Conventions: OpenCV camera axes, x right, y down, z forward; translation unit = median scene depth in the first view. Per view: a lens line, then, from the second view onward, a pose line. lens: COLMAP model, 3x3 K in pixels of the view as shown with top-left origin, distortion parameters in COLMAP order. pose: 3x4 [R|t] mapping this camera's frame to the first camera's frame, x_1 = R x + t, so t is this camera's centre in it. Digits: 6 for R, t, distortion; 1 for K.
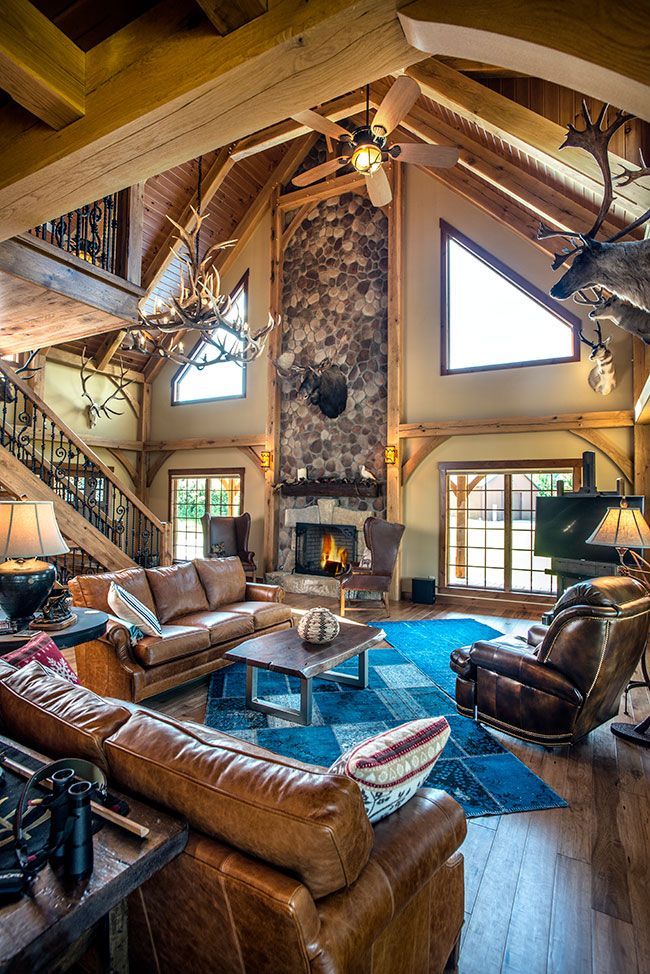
lens RADIAL K [[485.4, 0, 324.4], [0, 485.4, 481.4], [0, 0, 1]] dist [-0.038382, 0.000486]
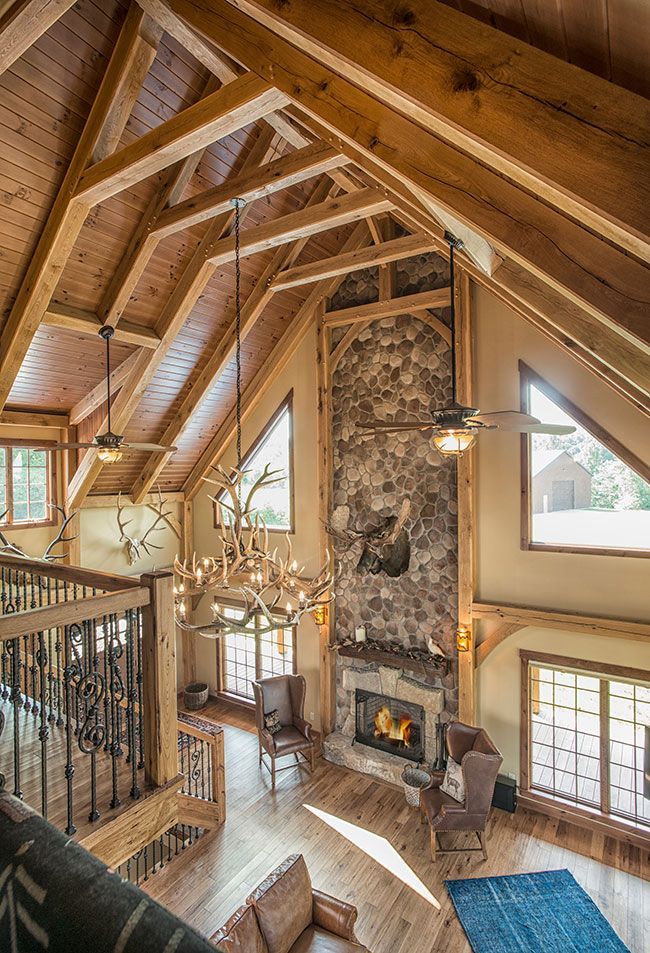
lens RADIAL K [[499.4, 0, 326.4], [0, 499.4, 477.1], [0, 0, 1]] dist [-0.024275, 0.002867]
pose [[0.995873, -0.025022, -0.087242, -0.021209], [0.029013, 0.998576, 0.044777, -0.353462], [0.085997, -0.047123, 0.995180, 0.087527]]
